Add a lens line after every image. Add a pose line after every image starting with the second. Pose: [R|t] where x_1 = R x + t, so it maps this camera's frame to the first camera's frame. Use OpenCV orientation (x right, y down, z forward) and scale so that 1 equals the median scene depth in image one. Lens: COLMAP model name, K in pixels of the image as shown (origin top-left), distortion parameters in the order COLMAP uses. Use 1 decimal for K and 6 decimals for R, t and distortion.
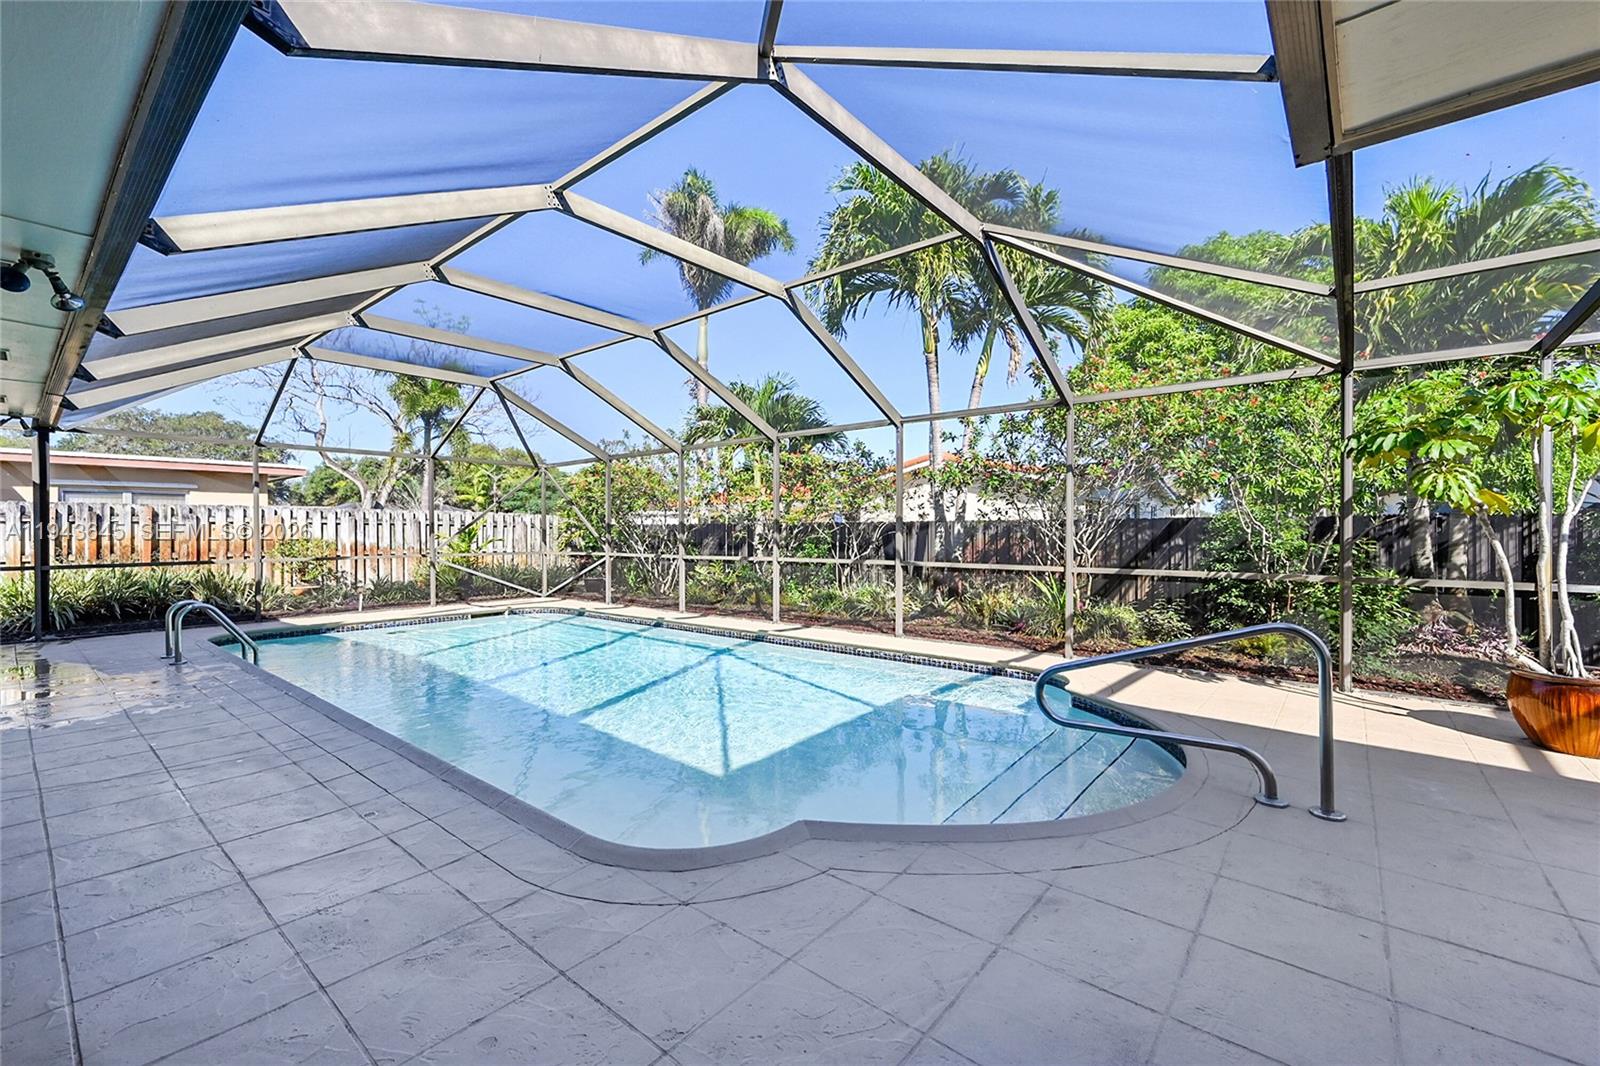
lens RADIAL K [[668.8, 0, 782.4], [0, 668.8, 529.3], [0, 0, 1]] dist [-0.003733, 0.000108]
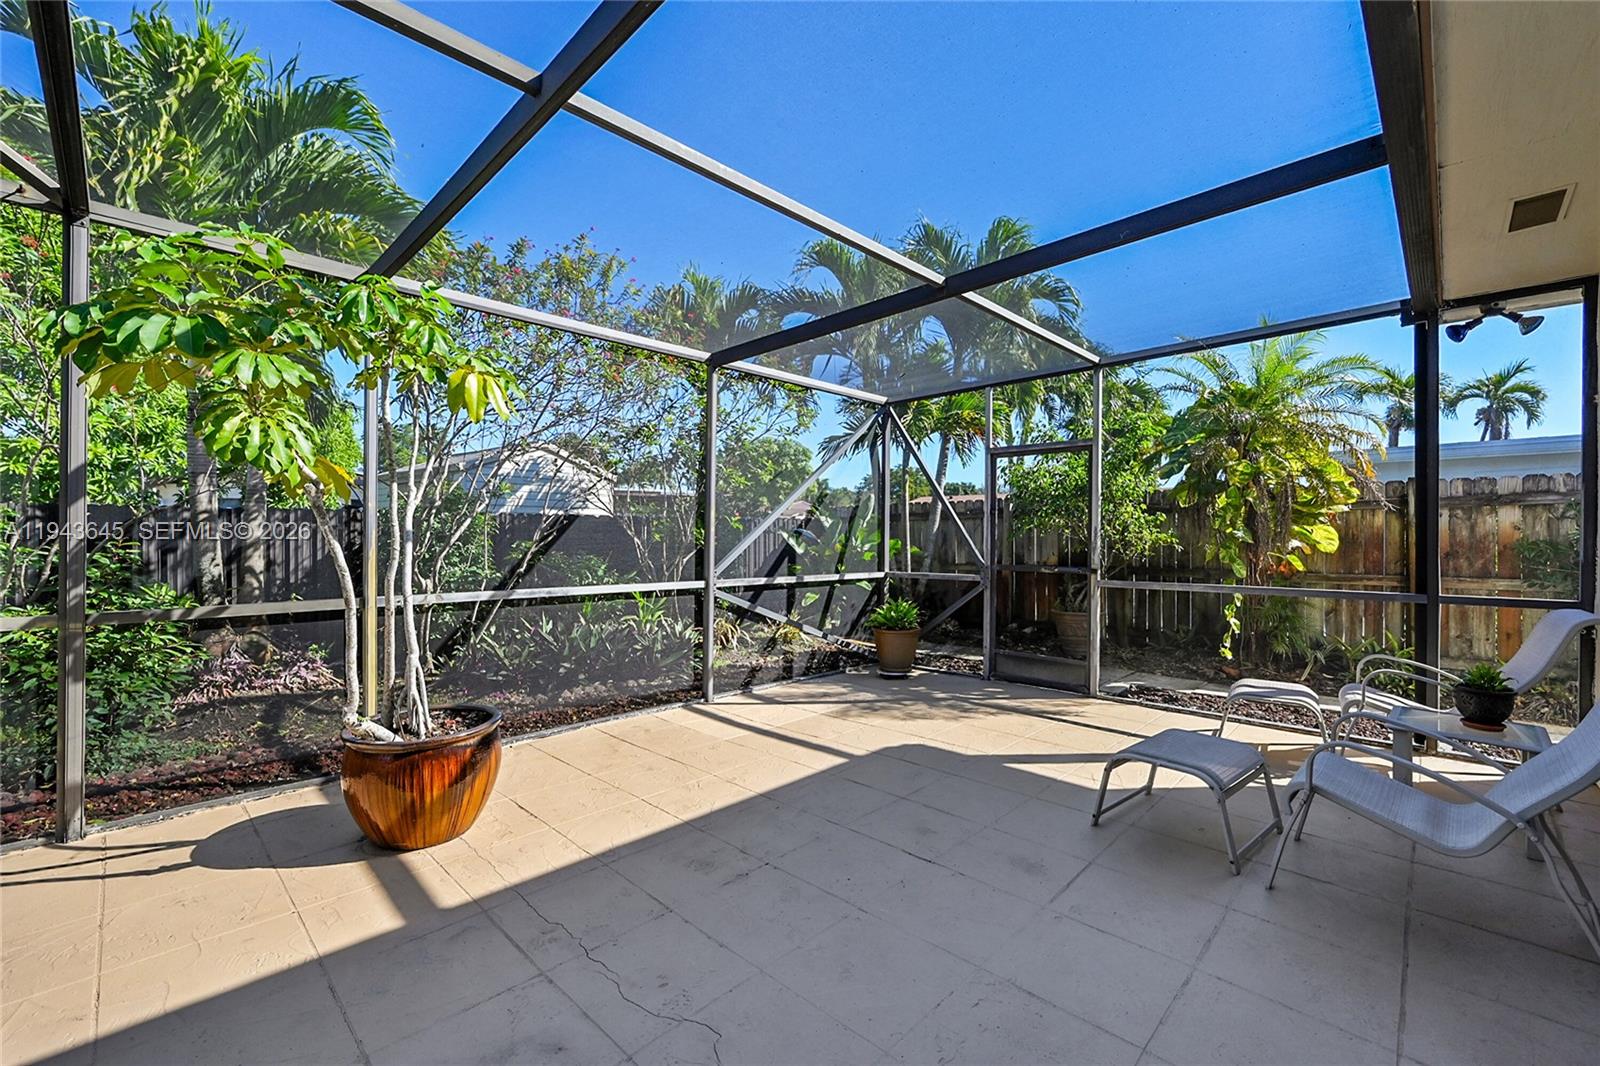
lens RADIAL K [[668.8, 0, 785.6], [0, 668.8, 529.1], [0, 0, 1]] dist [-0.003733, 0.000108]
pose [[0.084287, -0.000328, 0.996441, 0.493752], [-0.004904, 0.999988, 0.000744, 0.002569], [-0.996429, -0.004949, 0.084285, 0.532027]]
